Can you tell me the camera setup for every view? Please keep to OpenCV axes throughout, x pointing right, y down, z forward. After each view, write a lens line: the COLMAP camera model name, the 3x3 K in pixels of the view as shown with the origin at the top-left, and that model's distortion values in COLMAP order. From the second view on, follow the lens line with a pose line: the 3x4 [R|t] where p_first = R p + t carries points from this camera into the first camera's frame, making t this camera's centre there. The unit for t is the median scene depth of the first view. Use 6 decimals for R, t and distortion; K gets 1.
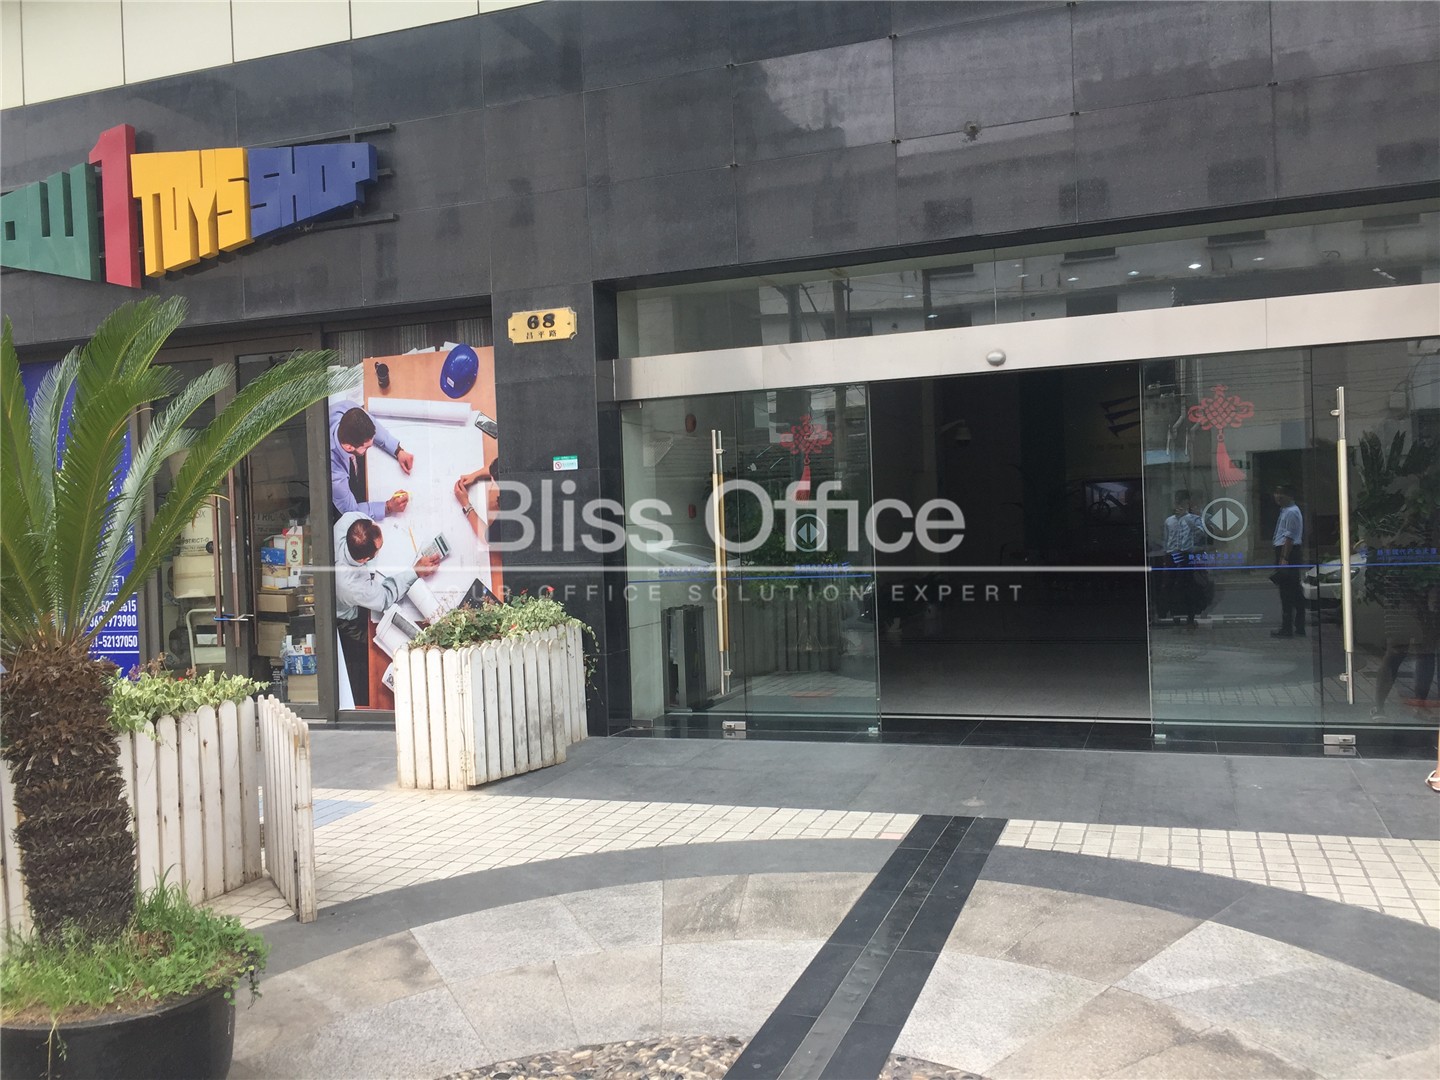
lens RADIAL K [[1240.1, 0, 720.0], [0, 1240.1, 540.0], [0, 0, 1]] dist [0.002967, -0.000346]
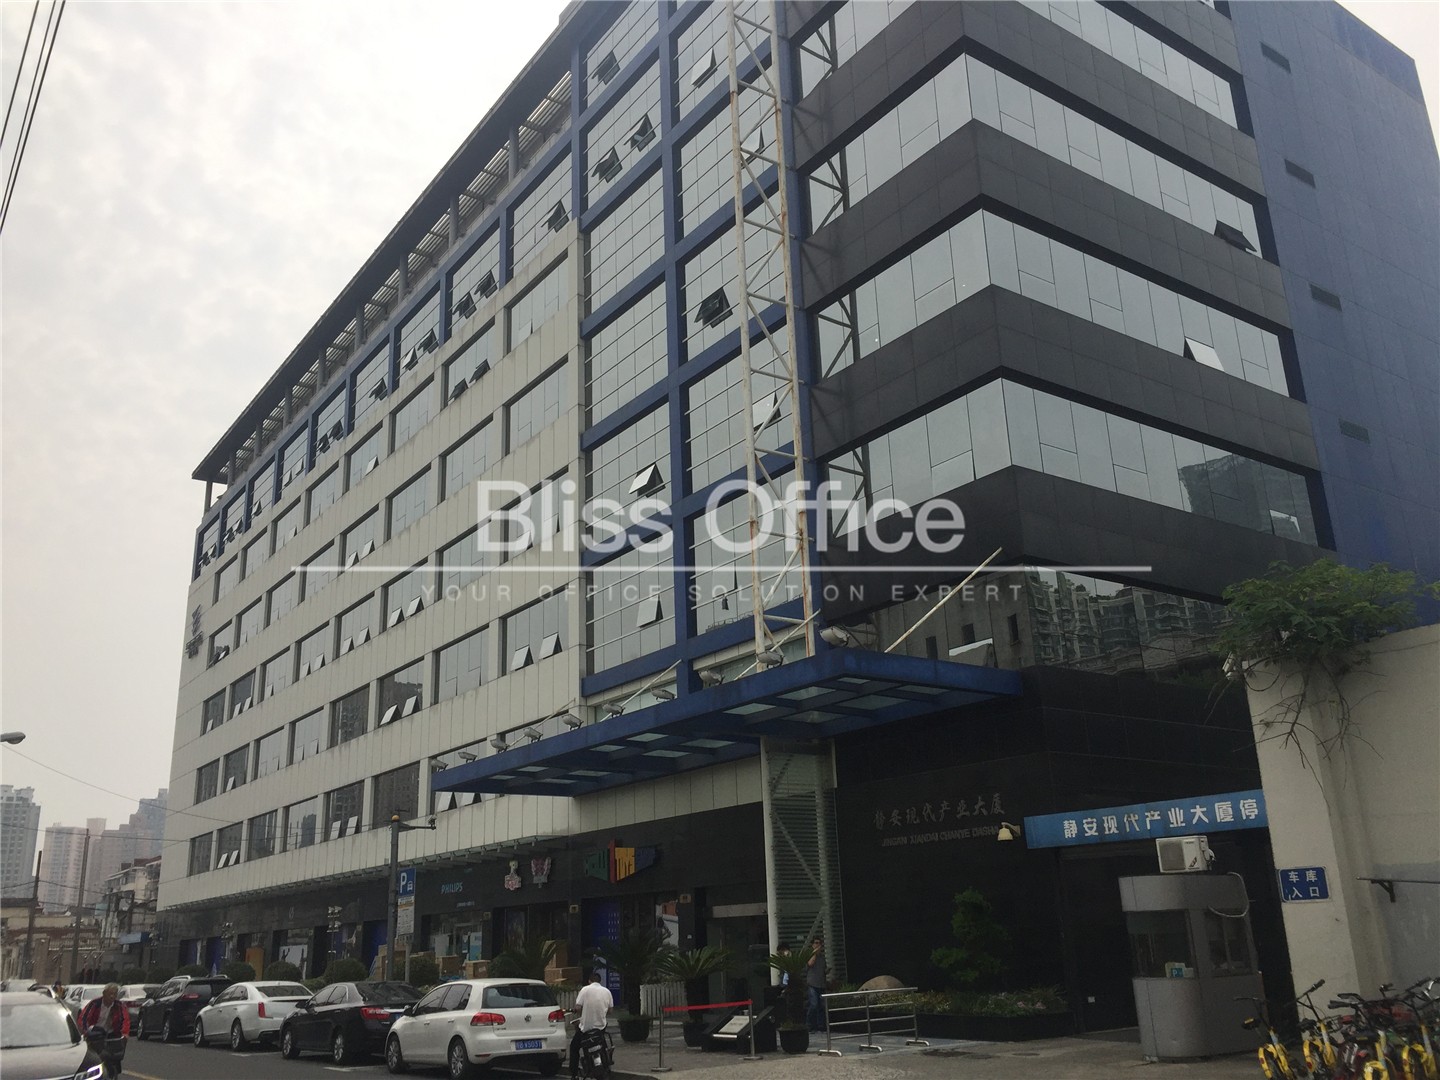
lens RADIAL K [[1240.1, 0, 720.0], [0, 1240.1, 540.0], [0, 0, 1]] dist [0.002967, -0.000346]
pose [[0.823273, -0.166162, -0.542782, 2.041556], [-0.004016, 0.954469, -0.298284, -0.079155], [0.567632, 0.247749, 0.785121, -2.066153]]
